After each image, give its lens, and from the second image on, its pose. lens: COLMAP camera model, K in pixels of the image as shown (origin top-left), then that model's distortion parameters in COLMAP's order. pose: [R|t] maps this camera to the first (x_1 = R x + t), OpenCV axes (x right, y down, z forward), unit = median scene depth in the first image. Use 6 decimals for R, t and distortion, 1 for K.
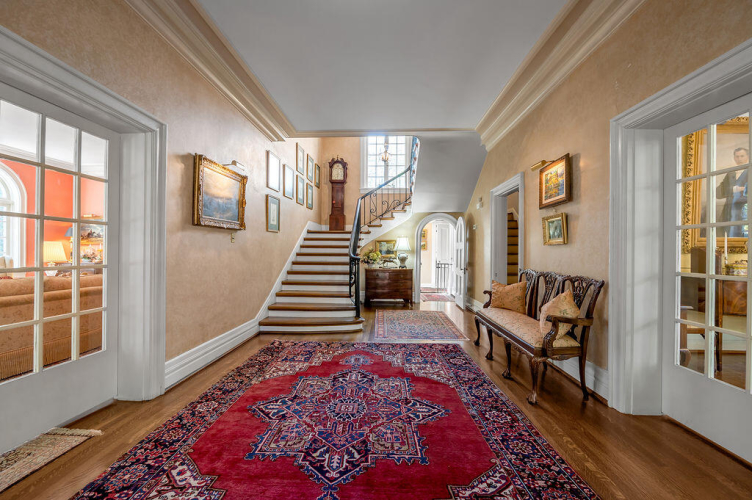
lens RADIAL K [[302.3, 0, 372.7], [0, 302.3, 250.4], [0, 0, 1]] dist [-0.006088, 0.001321]
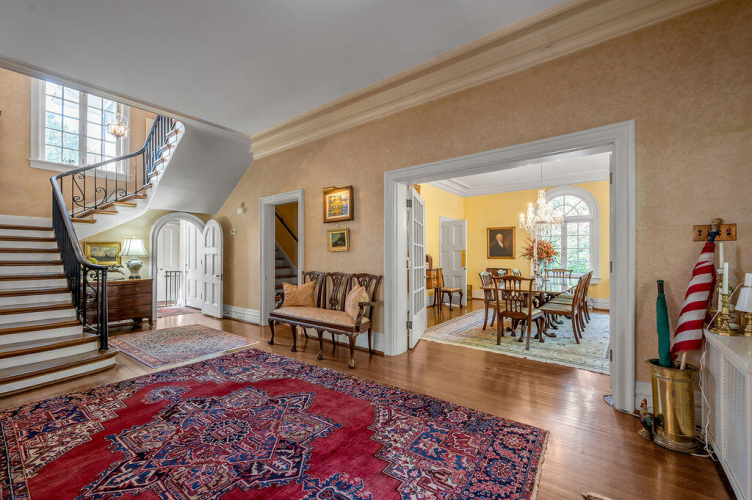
lens RADIAL K [[313.7, 0, 376.5], [0, 313.7, 256.3], [0, 0, 1]] dist [-0.003421, -0.000447]
pose [[0.578634, -0.002555, 0.815583, -0.456960], [0.001181, 0.999997, 0.002295, -0.000304], [-0.815586, -0.000365, 0.578635, 0.074325]]
